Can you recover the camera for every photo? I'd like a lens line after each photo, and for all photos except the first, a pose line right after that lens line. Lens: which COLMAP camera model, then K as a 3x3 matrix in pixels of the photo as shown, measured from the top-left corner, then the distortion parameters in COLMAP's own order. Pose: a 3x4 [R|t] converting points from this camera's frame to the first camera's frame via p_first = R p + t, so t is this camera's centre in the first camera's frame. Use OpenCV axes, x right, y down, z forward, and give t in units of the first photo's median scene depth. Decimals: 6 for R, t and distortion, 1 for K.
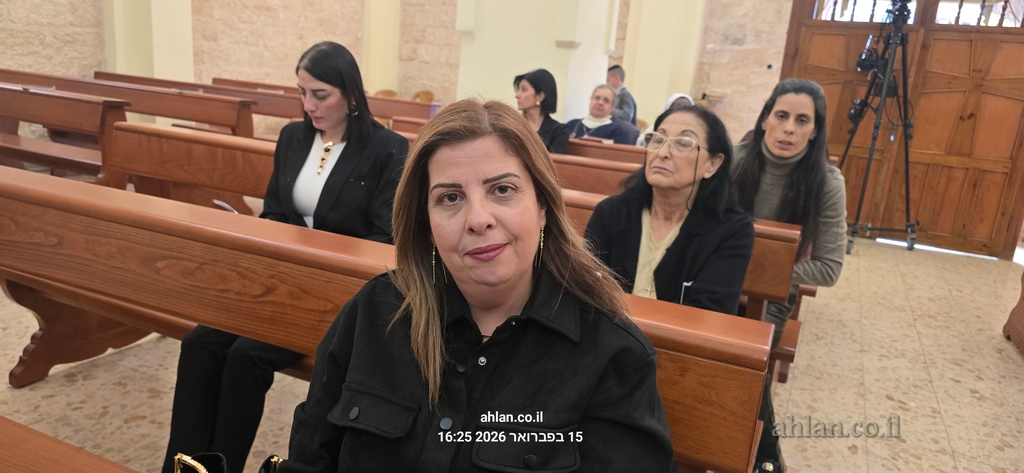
lens RADIAL K [[709.2, 0, 512.4], [0, 709.2, 234.5], [0, 0, 1]] dist [0.051785, -0.040022]
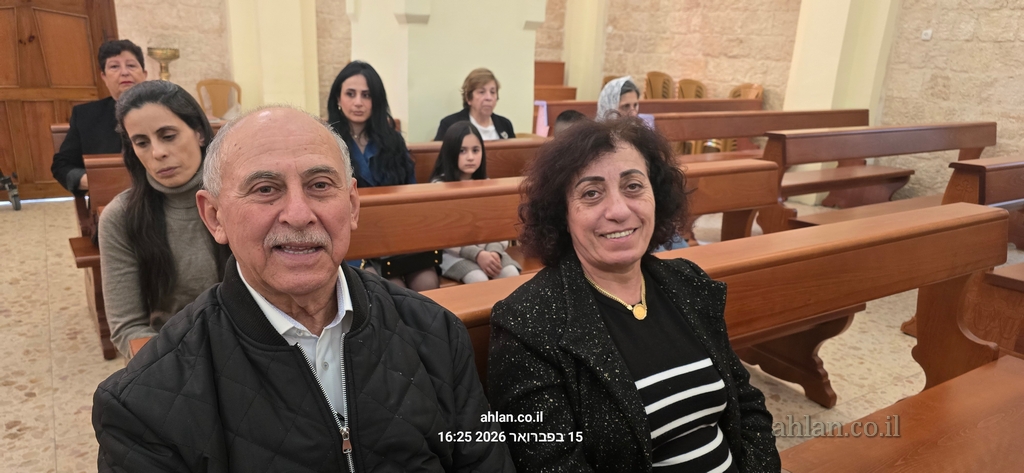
lens RADIAL K [[709.2, 0, 512.1], [0, 709.2, 243.1], [0, 0, 1]] dist [0.051785, -0.040022]
pose [[0.542829, -0.298247, 0.785102, 0.211784], [0.194163, 0.954061, 0.228185, -0.020477], [-0.817091, 0.028572, 0.575800, 0.066882]]
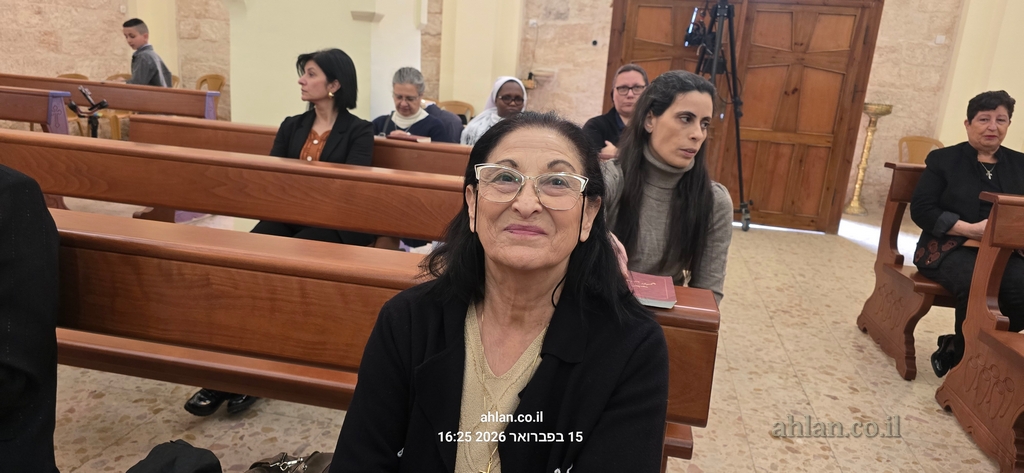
lens RADIAL K [[709.2, 0, 508.9], [0, 709.2, 237.1], [0, 0, 1]] dist [0.051785, -0.040022]
pose [[0.972245, -0.074765, 0.221698, 0.027218], [0.067394, 0.996898, 0.040643, -0.031920], [-0.224049, -0.024574, 0.974268, 0.132685]]
